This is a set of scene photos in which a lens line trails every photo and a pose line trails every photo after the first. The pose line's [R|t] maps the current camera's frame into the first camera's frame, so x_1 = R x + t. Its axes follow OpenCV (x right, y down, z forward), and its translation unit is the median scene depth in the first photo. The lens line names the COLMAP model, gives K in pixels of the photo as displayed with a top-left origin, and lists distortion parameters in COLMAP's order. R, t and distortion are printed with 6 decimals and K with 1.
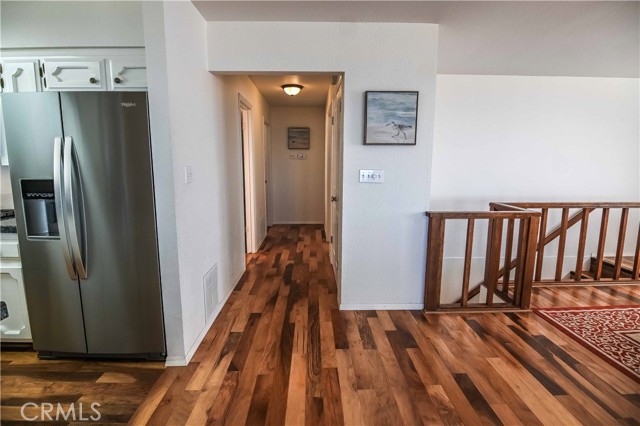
lens RADIAL K [[330.7, 0, 321.7], [0, 330.7, 213.5], [0, 0, 1]] dist [-0.013316, -0.004596]
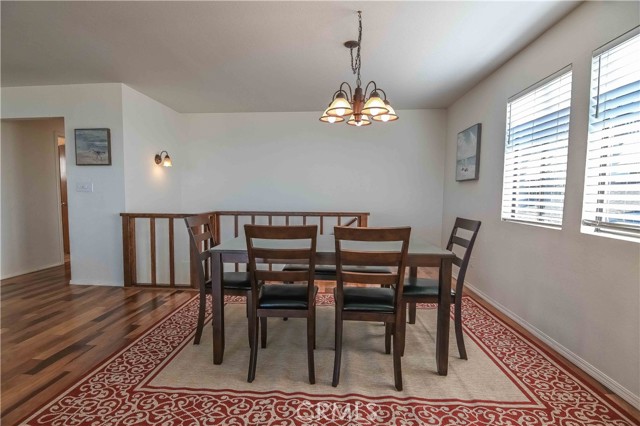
lens RADIAL K [[330.7, 0, 314.2], [0, 330.7, 215.0], [0, 0, 1]] dist [-0.013316, -0.004596]
pose [[0.992965, 0.014045, -0.117573, 1.344157], [-0.023809, 0.996343, -0.082056, 0.103264], [0.115990, 0.084278, 0.989668, -0.285940]]
